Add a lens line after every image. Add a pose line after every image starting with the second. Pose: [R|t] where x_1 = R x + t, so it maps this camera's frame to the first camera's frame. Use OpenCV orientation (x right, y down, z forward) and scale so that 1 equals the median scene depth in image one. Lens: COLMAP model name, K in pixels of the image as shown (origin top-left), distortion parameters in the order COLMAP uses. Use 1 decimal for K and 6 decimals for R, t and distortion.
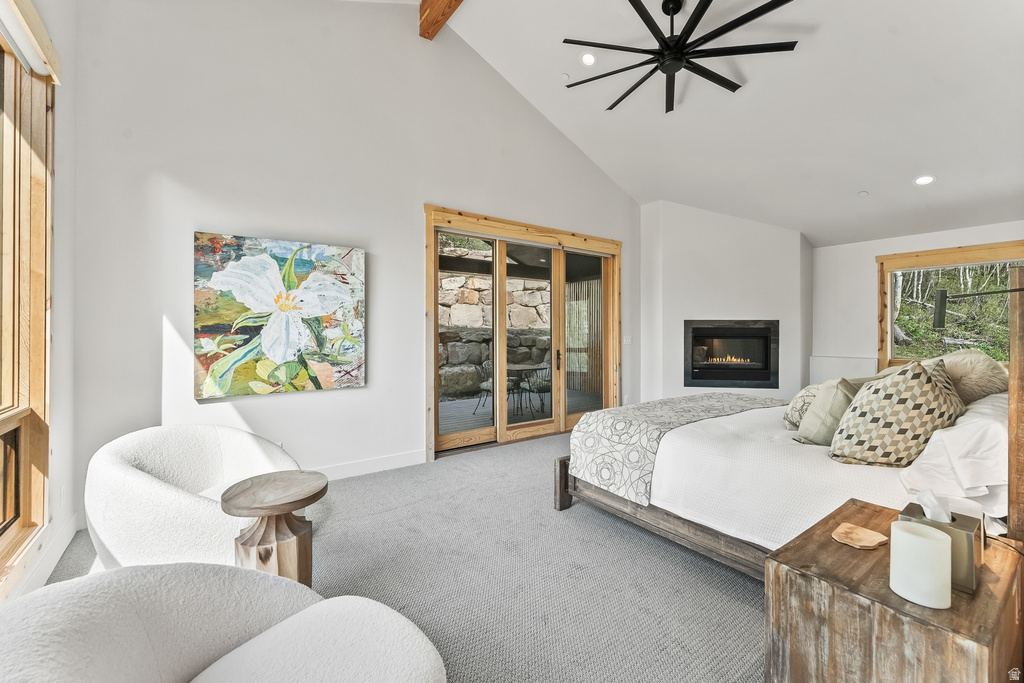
lens RADIAL K [[423.8, 0, 511.6], [0, 423.8, 328.2], [0, 0, 1]] dist [0.000501, 0.000025]
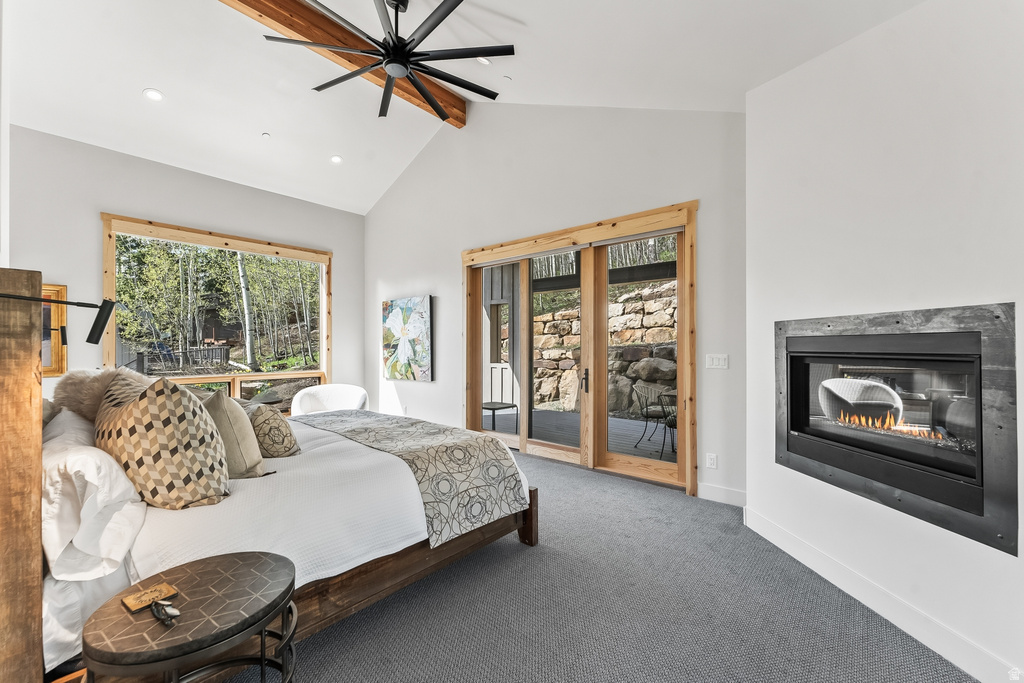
lens RADIAL K [[415.8, 0, 507.2], [0, 415.8, 345.5], [0, 0, 1]] dist [0.000857, -0.000114]
pose [[0.222454, -0.005156, -0.974930, 1.307809], [0.007980, 0.999962, -0.003468, 0.010625], [0.974911, -0.007008, 0.222486, 0.996778]]
